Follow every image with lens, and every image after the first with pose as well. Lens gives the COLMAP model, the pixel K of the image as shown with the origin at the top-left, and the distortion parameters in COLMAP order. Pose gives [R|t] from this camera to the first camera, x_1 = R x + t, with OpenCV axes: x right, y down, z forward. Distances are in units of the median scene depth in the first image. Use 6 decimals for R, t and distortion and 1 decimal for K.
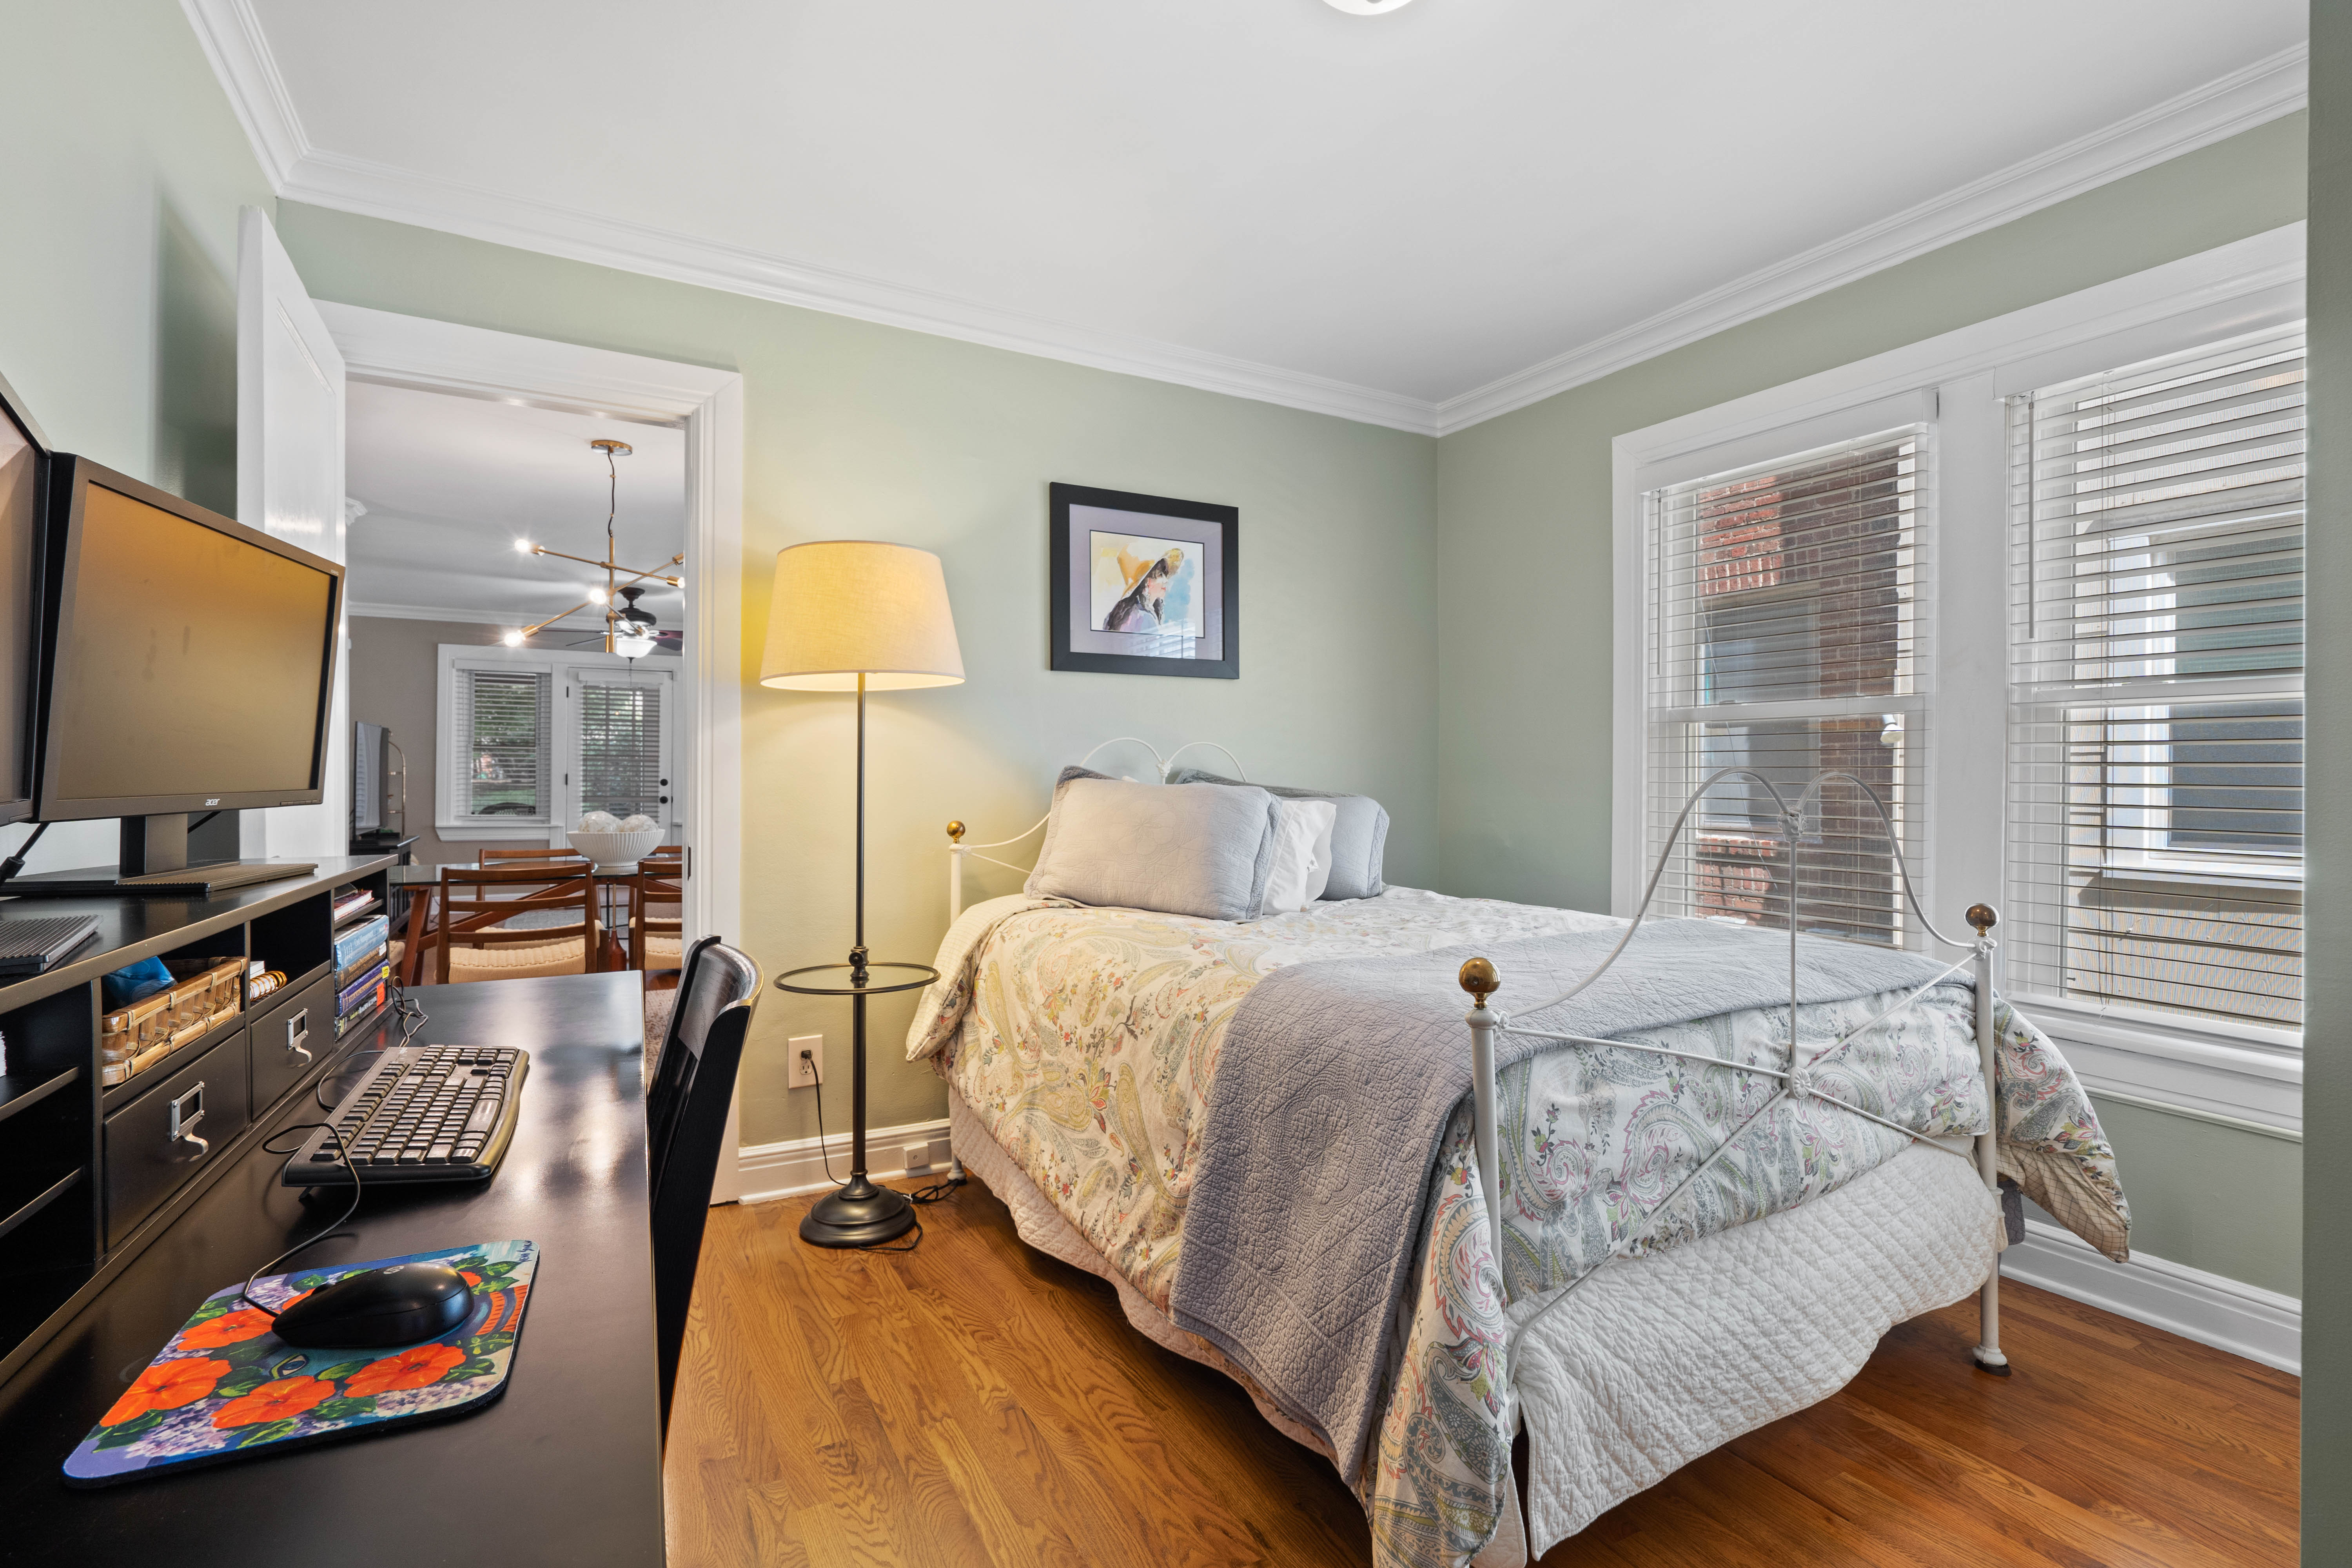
lens RADIAL K [[1073.5, 0, 1164.8], [0, 1073.5, 776.8], [0, 0, 1]] dist [-0.002949, 0.002470]
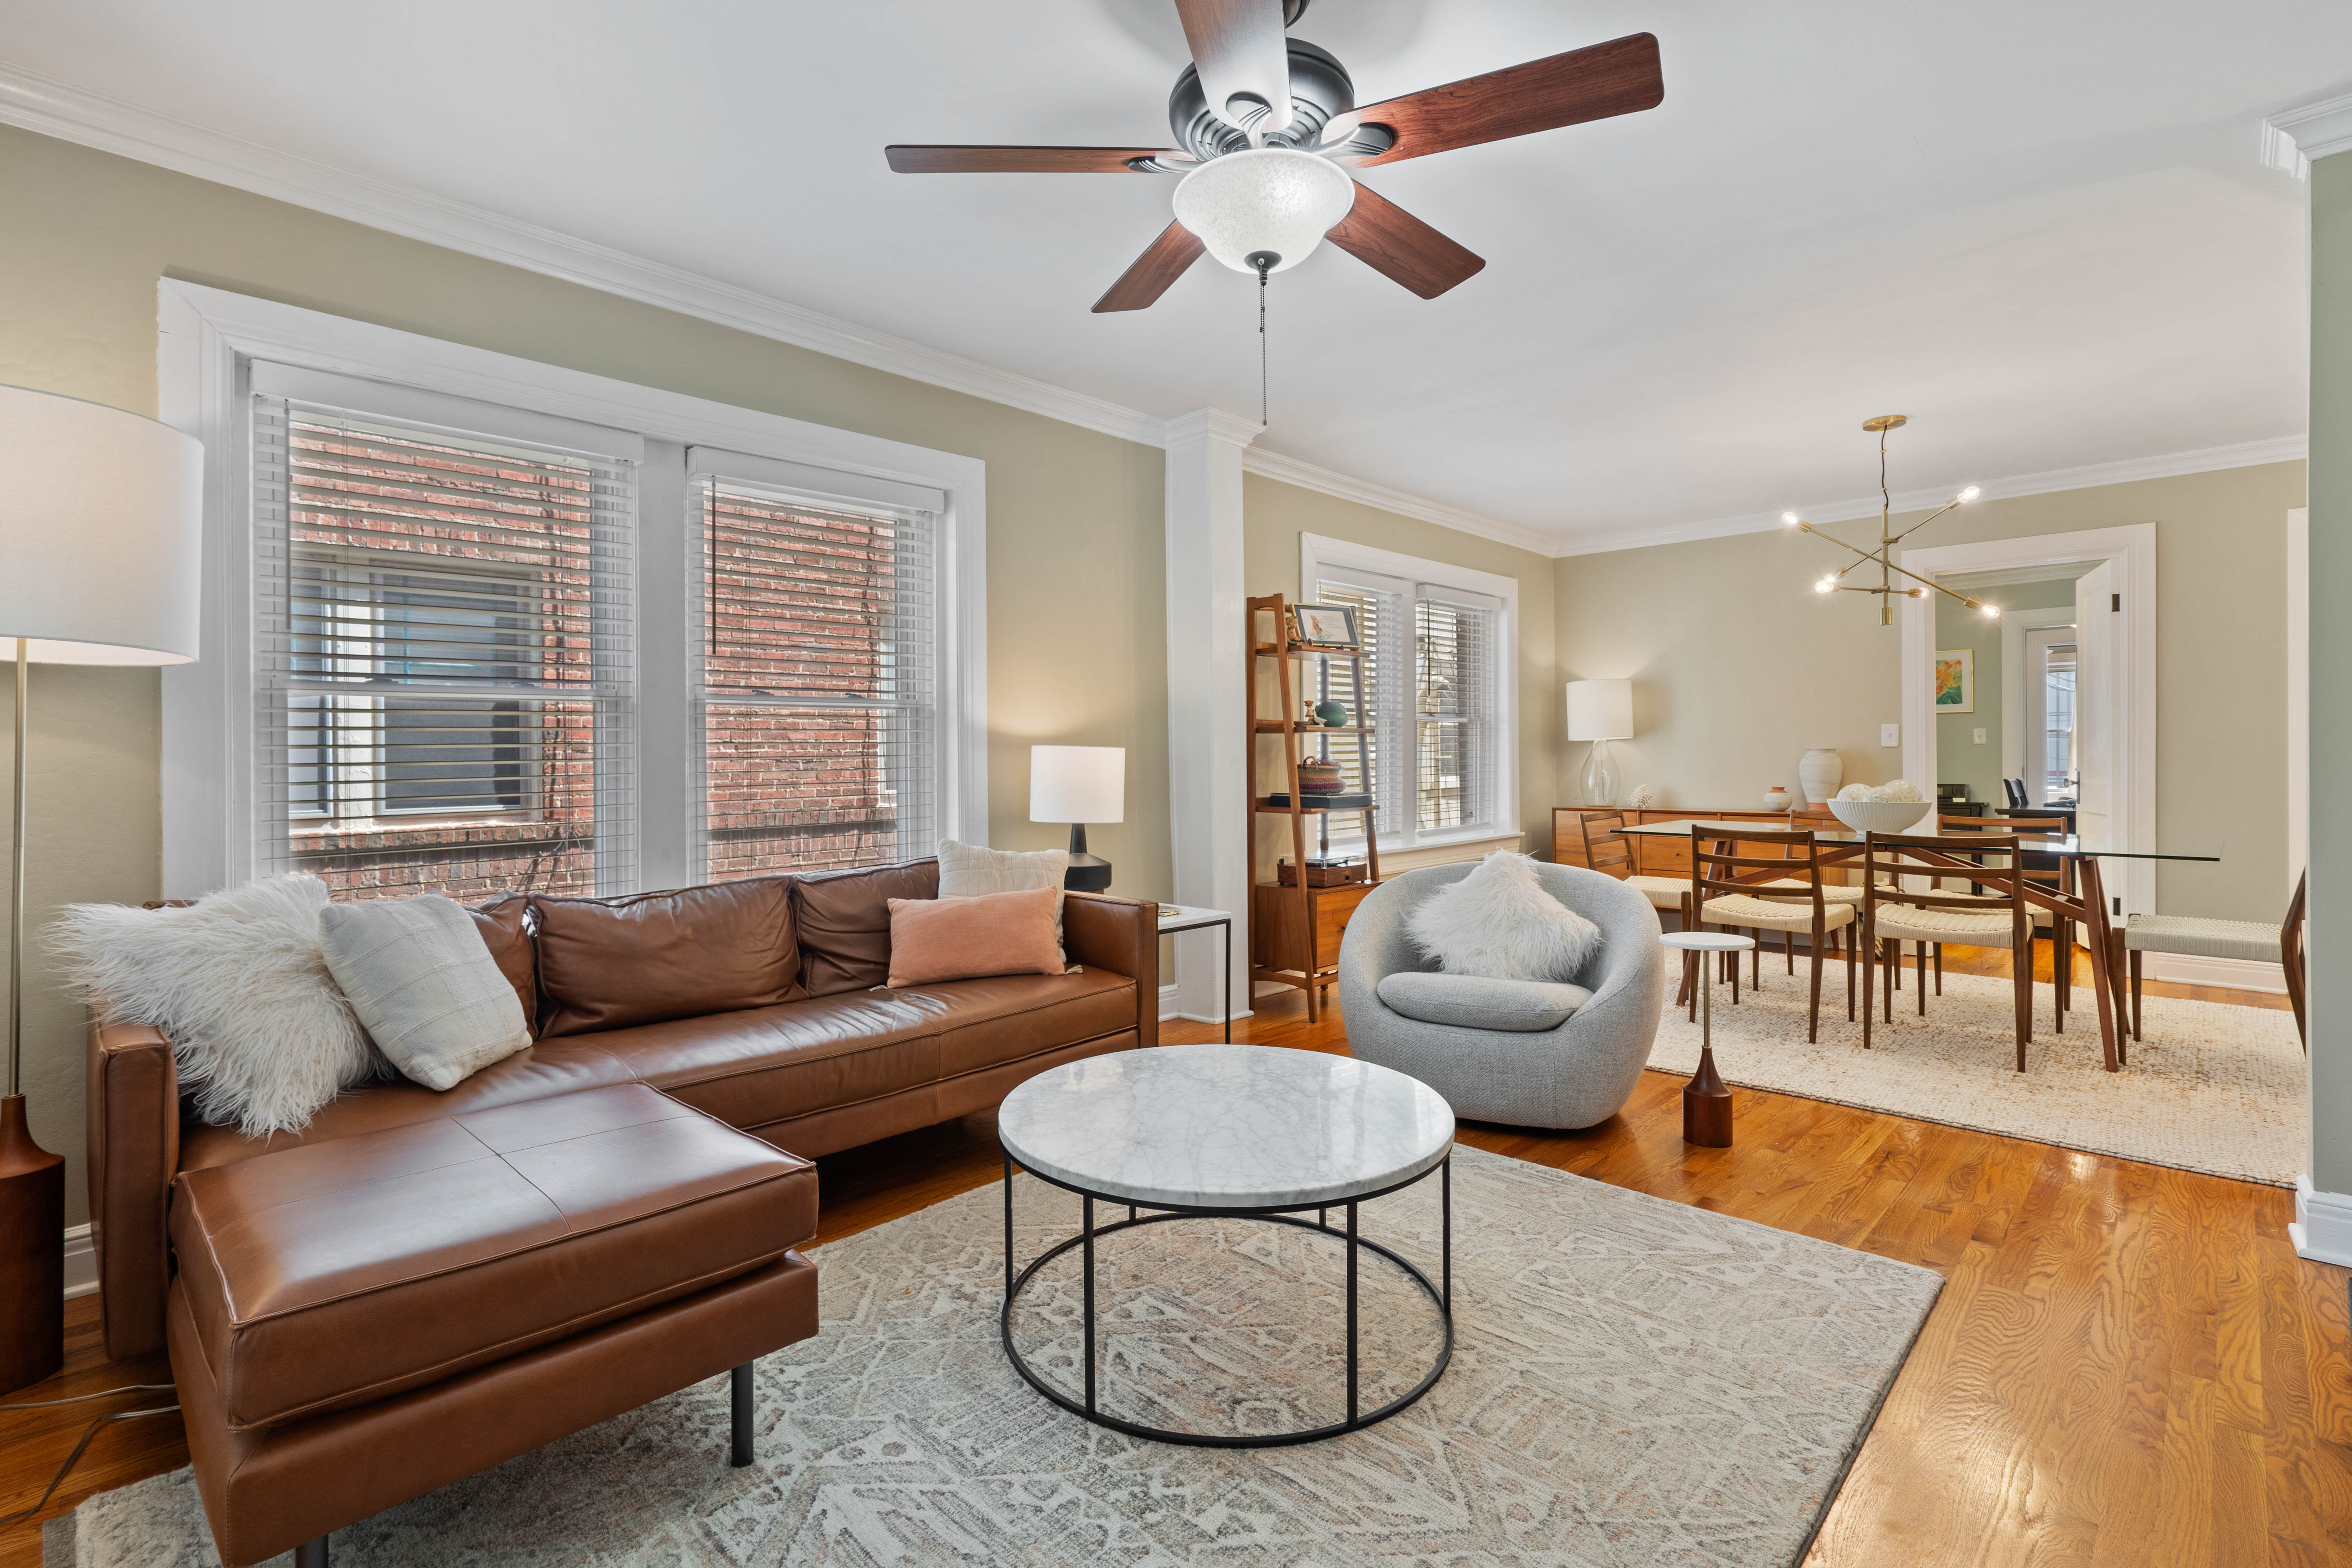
lens RADIAL K [[1073.5, 0, 1155.4], [0, 1073.5, 768.5], [0, 0, 1]] dist [-0.002949, 0.002470]
pose [[-0.272586, -0.018541, 0.961953, -0.614211], [0.009474, 0.999714, 0.021954, 0.001579], [-0.962085, 0.015098, -0.272332, 0.922432]]
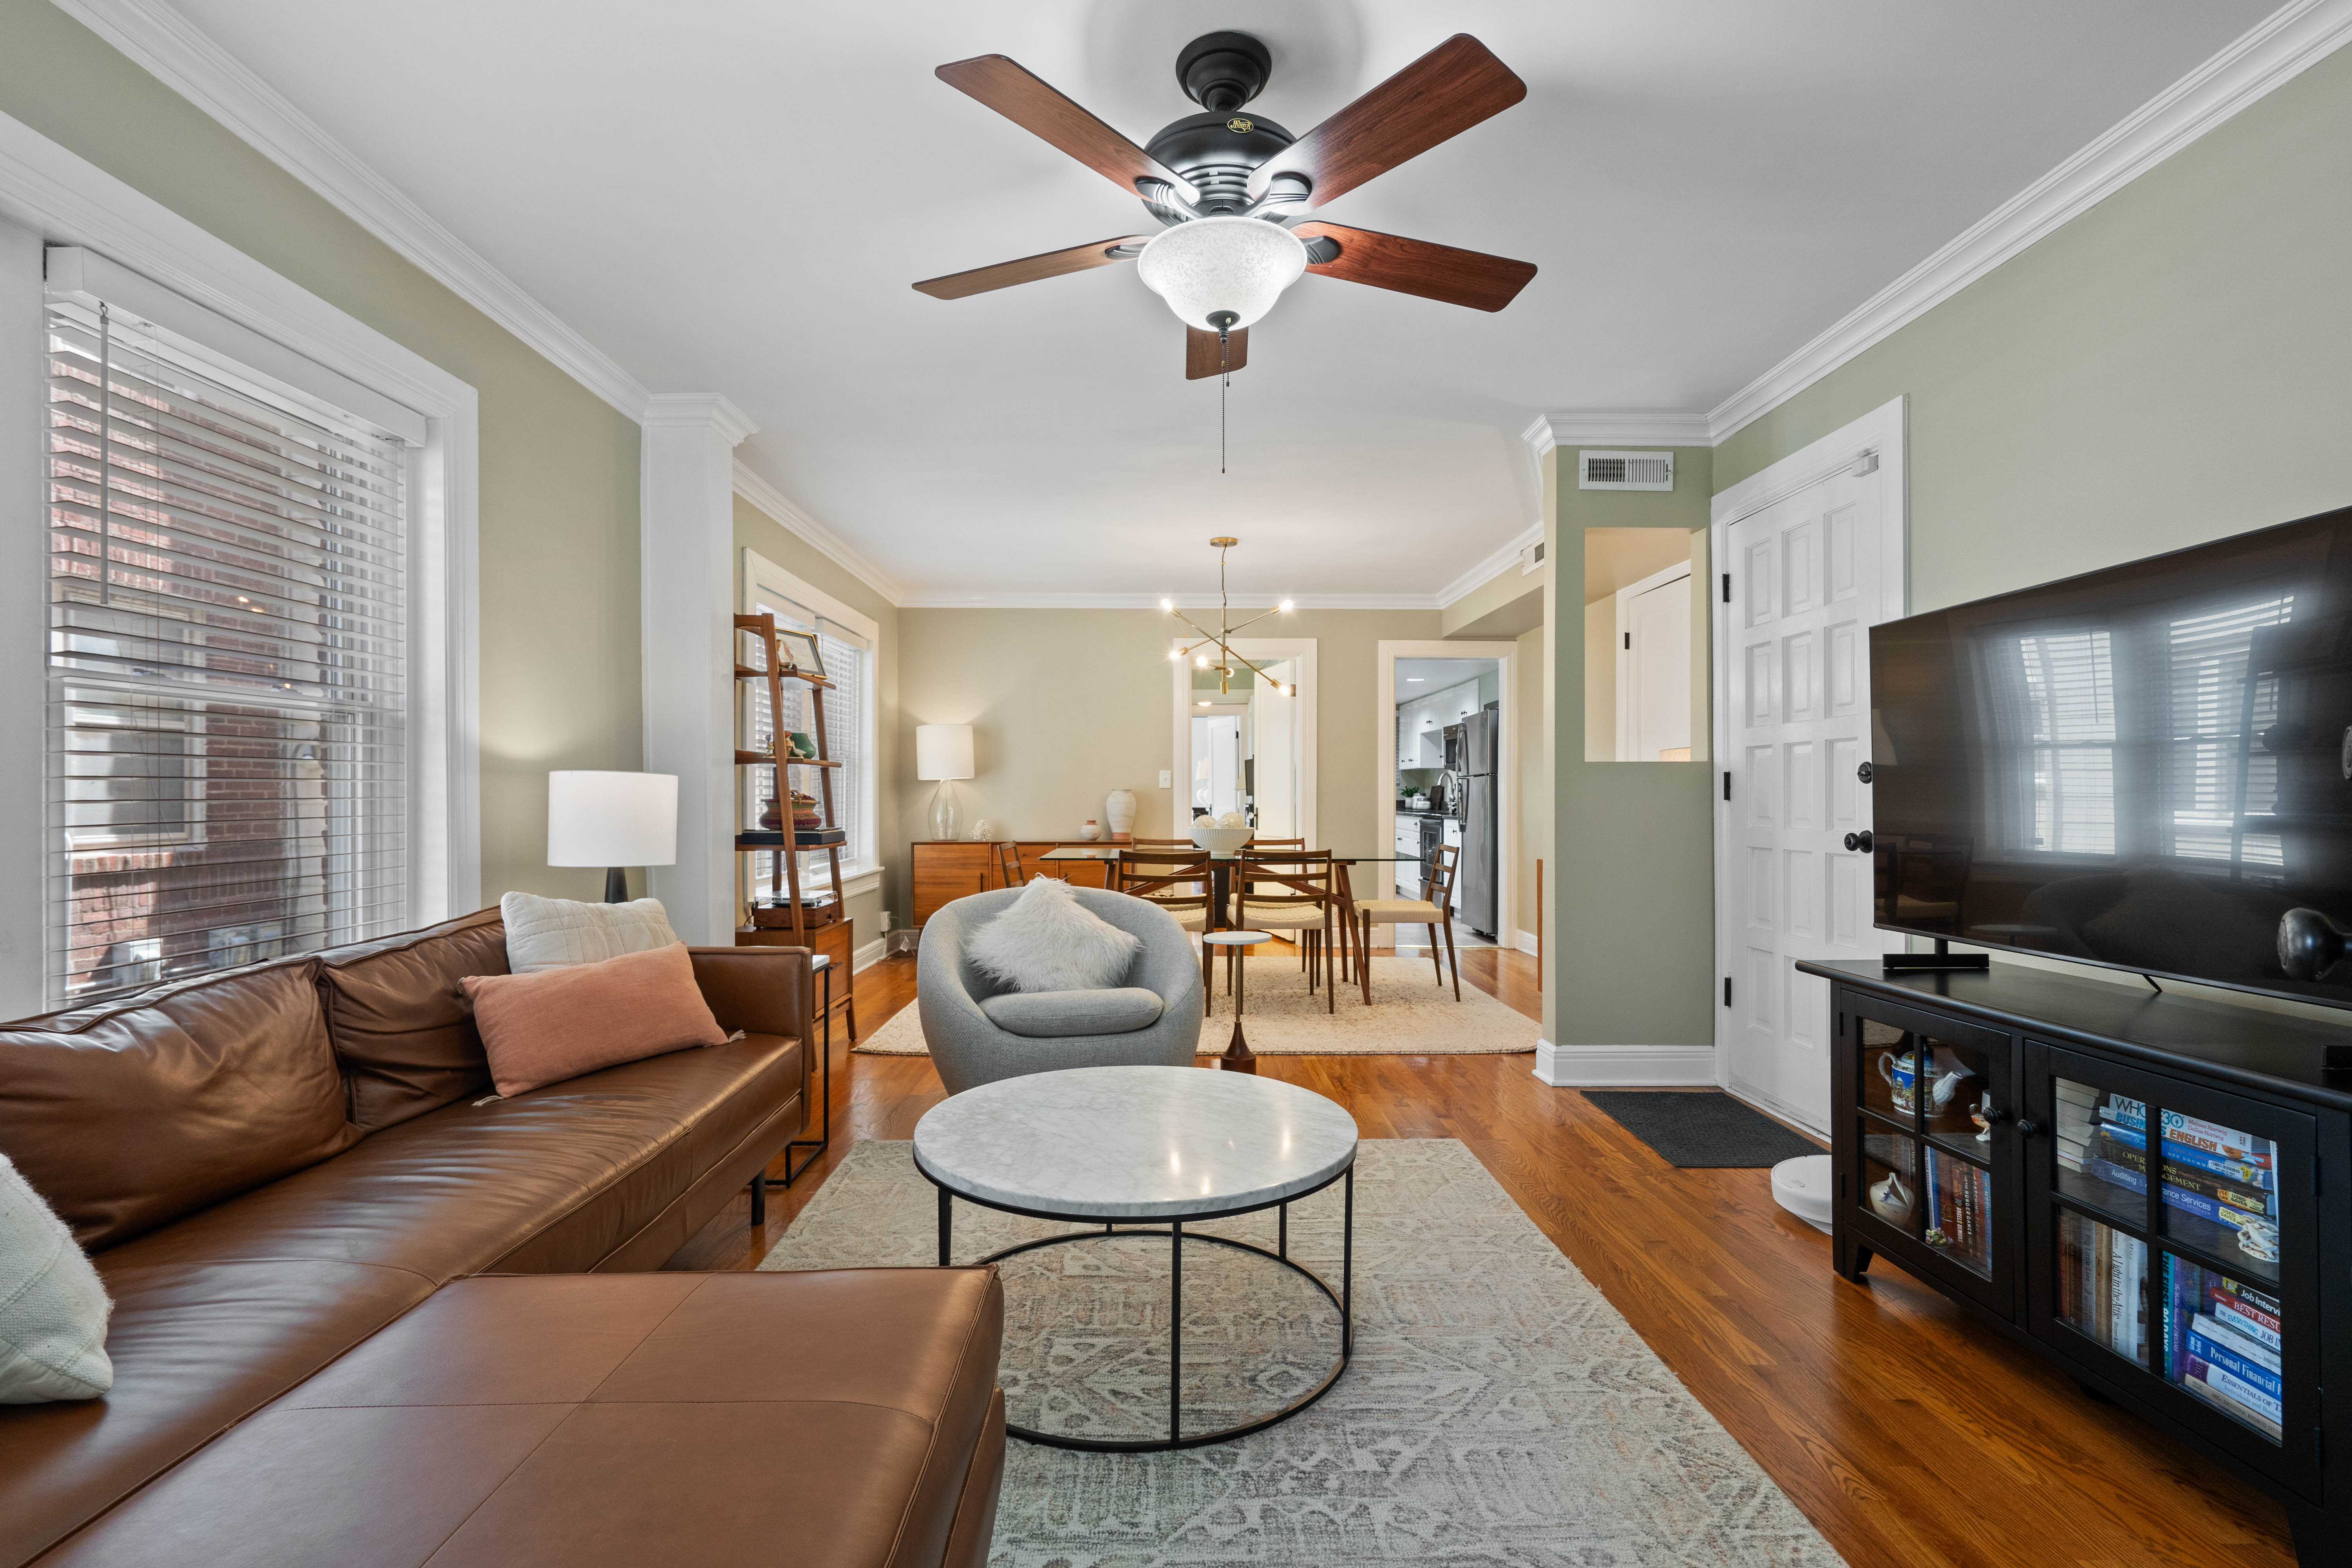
lens RADIAL K [[1073.5, 0, 1140.4], [0, 1073.5, 799.7], [0, 0, 1]] dist [-0.002949, 0.002470]
pose [[-0.866811, -0.009764, 0.498542, -0.516360], [-0.004168, 0.999915, 0.012337, 0.005679], [-0.498620, 0.008615, -0.866778, 1.048481]]
